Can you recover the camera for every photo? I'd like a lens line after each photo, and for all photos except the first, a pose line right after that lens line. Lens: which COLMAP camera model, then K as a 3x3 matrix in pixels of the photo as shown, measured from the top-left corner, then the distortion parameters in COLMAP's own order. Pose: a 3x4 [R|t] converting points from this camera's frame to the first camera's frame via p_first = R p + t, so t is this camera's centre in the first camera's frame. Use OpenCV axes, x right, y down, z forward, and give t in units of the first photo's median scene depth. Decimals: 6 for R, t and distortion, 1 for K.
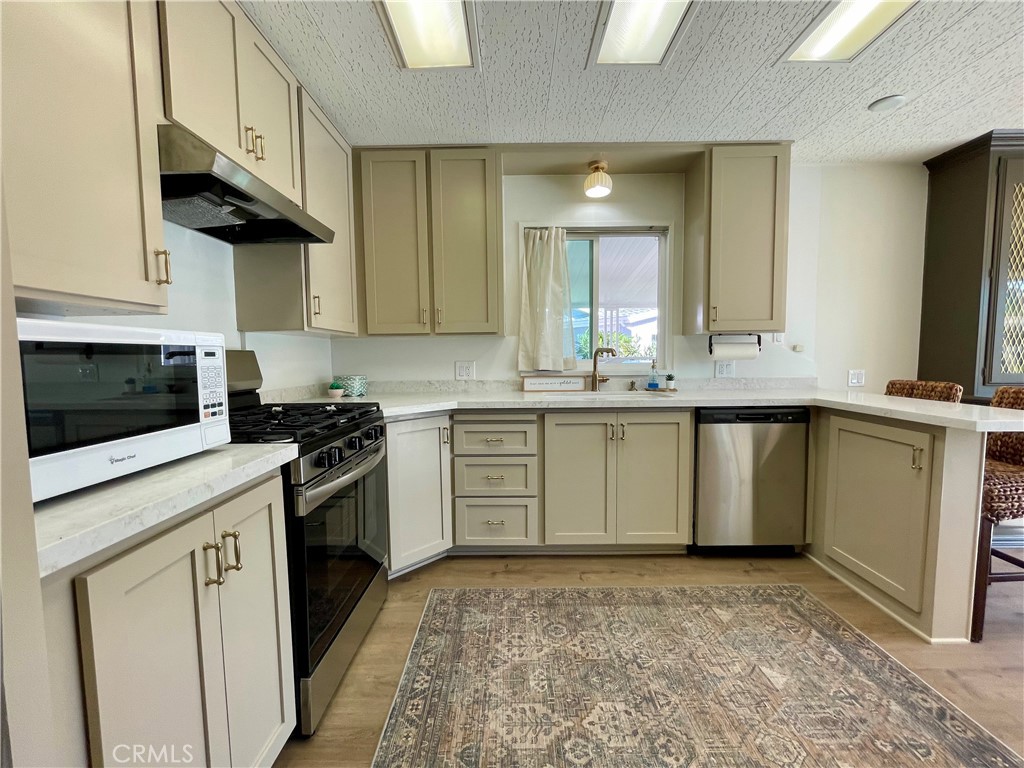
lens RADIAL K [[419.1, 0, 512.0], [0, 419.1, 384.0], [0, 0, 1]] dist [-0.001381, -0.000163]
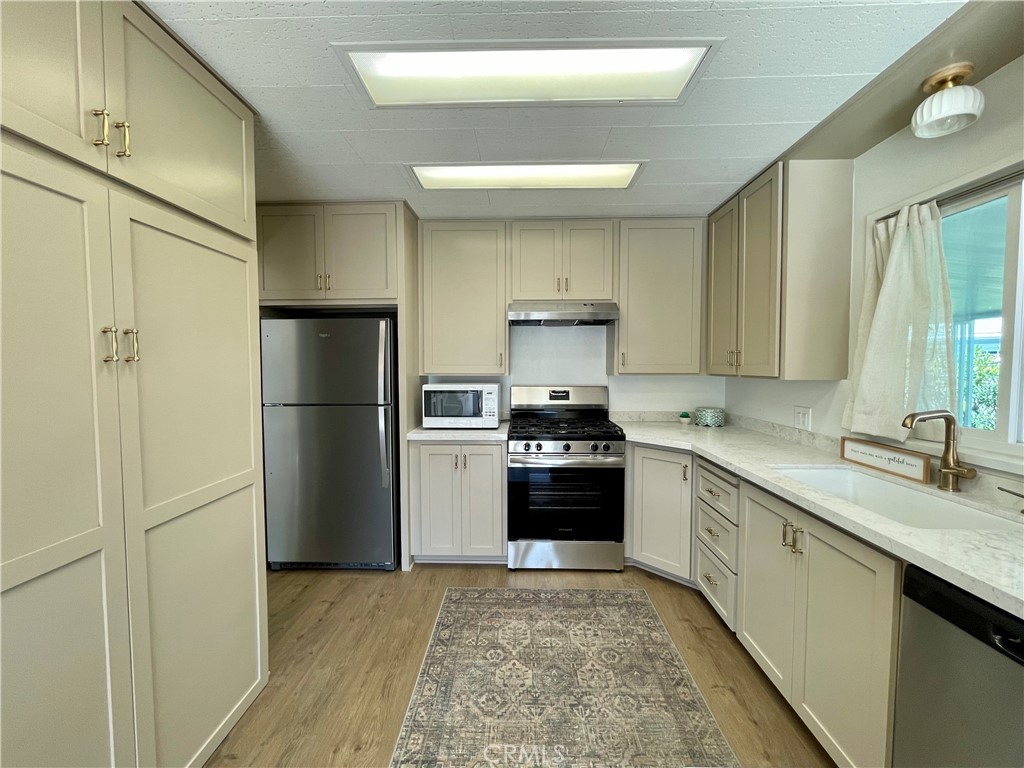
lens RADIAL K [[419.1, 0, 512.0], [0, 419.1, 384.0], [0, 0, 1]] dist [-0.001381, -0.000163]
pose [[-0.023736, 0.055890, -0.998155, 1.223376], [-0.067358, 0.996078, 0.057375, -0.182711], [0.997447, 0.068595, -0.019878, 0.738993]]
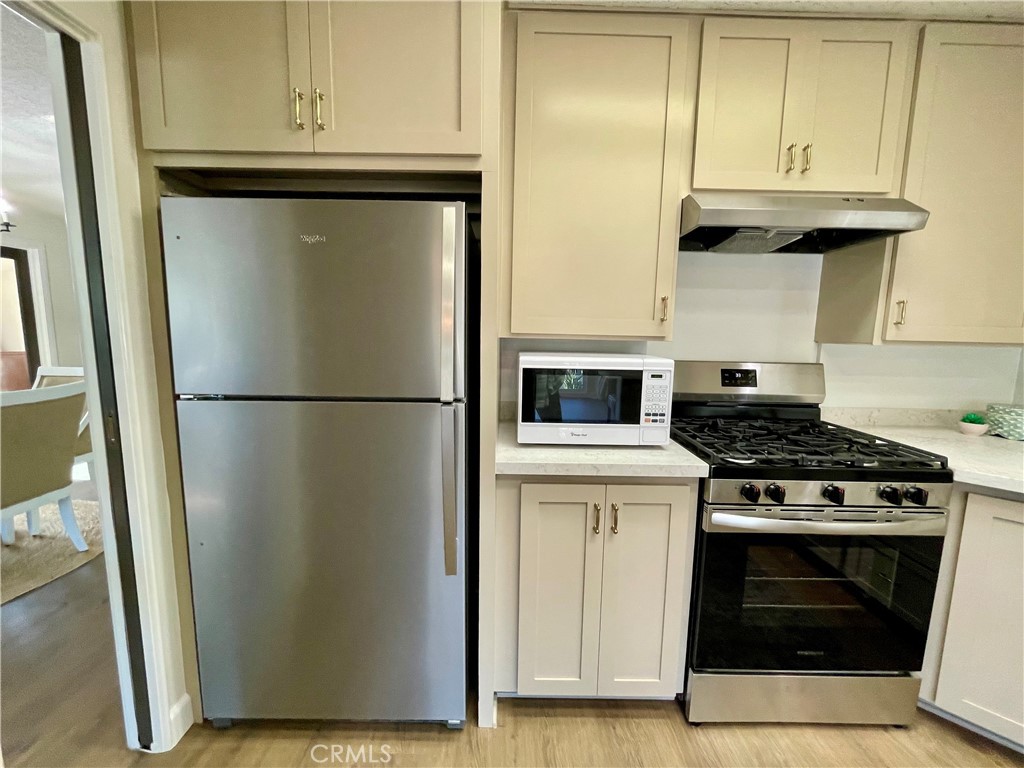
lens RADIAL K [[419.1, 0, 512.0], [0, 419.1, 384.0], [0, 0, 1]] dist [-0.001381, -0.000163]
pose [[0.005509, 0.142430, -0.989790, 0.368698], [-0.087600, 0.986068, 0.141407, -0.120904], [0.996140, 0.085927, 0.017909, 0.323103]]
